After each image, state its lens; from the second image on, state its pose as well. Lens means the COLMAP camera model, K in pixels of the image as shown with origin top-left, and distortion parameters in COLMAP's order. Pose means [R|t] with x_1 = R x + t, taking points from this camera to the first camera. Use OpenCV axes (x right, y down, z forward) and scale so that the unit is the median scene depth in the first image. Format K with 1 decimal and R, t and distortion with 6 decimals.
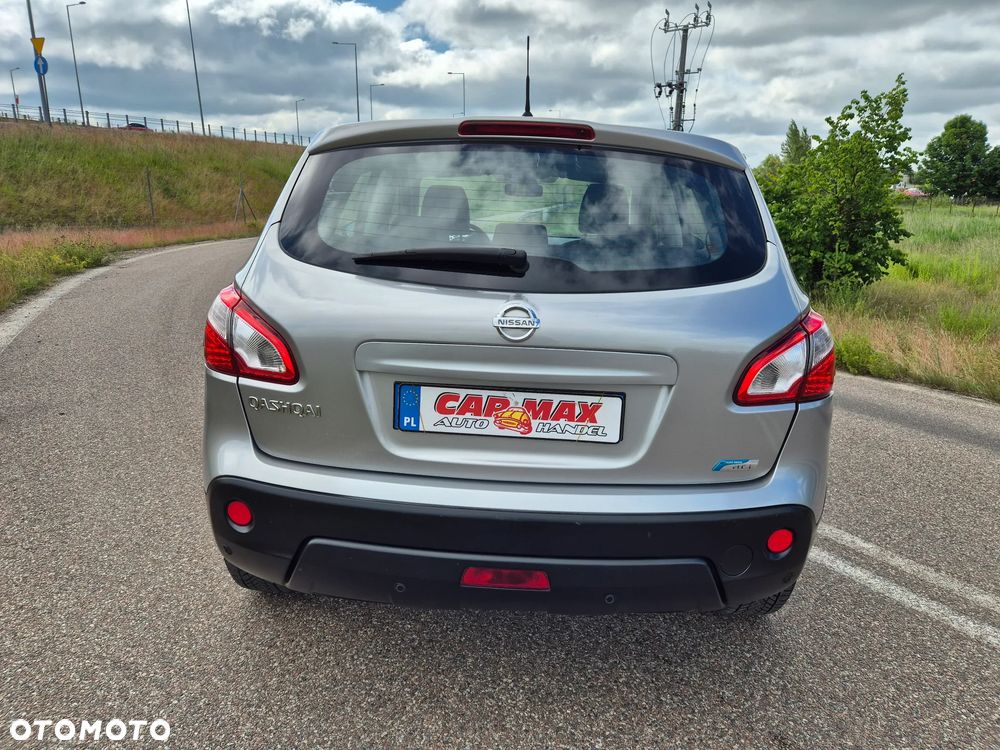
lens RADIAL K [[661.9, 0, 500.0], [0, 661.9, 375.0], [0, 0, 1]] dist [0.071797, -0.064628]
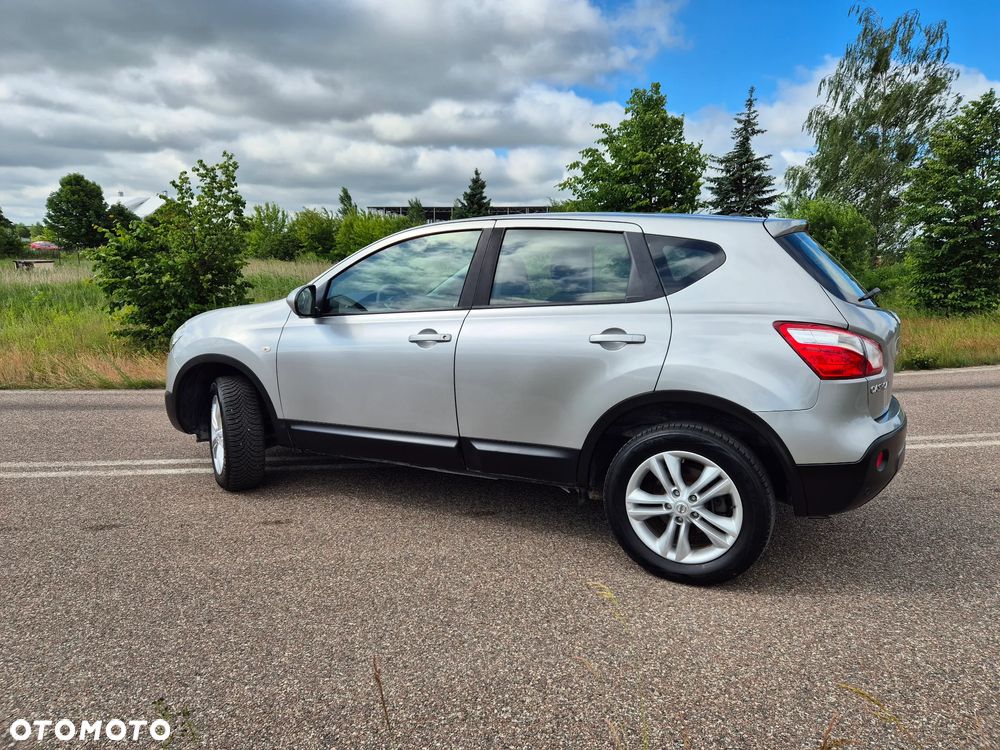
lens RADIAL K [[661.9, 0, 500.0], [0, 661.9, 375.0], [0, 0, 1]] dist [0.071797, -0.064628]
pose [[0.411594, -0.163555, 0.896571, -0.312677], [0.230208, 0.970521, 0.071362, -0.043669], [-0.881813, 0.177025, 0.437113, 0.145483]]
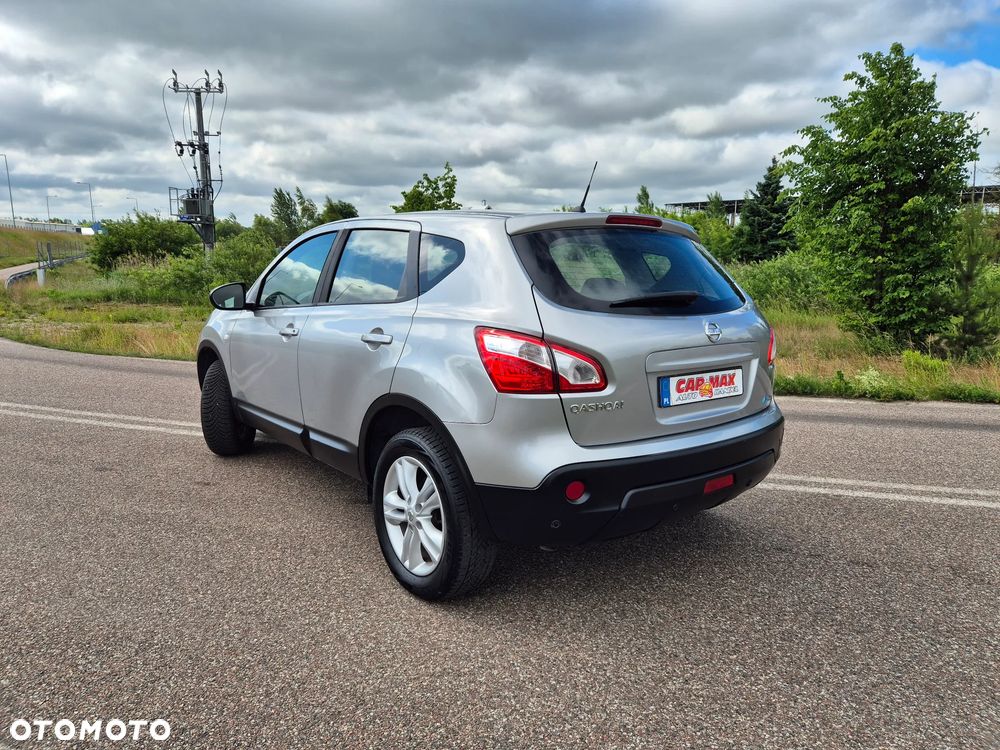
lens RADIAL K [[661.9, 0, 500.0], [0, 661.9, 375.0], [0, 0, 1]] dist [0.071797, -0.064628]
pose [[0.759223, -0.128601, 0.637999, -0.200009], [0.180498, 0.983436, -0.016562, -0.005082], [-0.625301, 0.127732, 0.769859, 0.001311]]
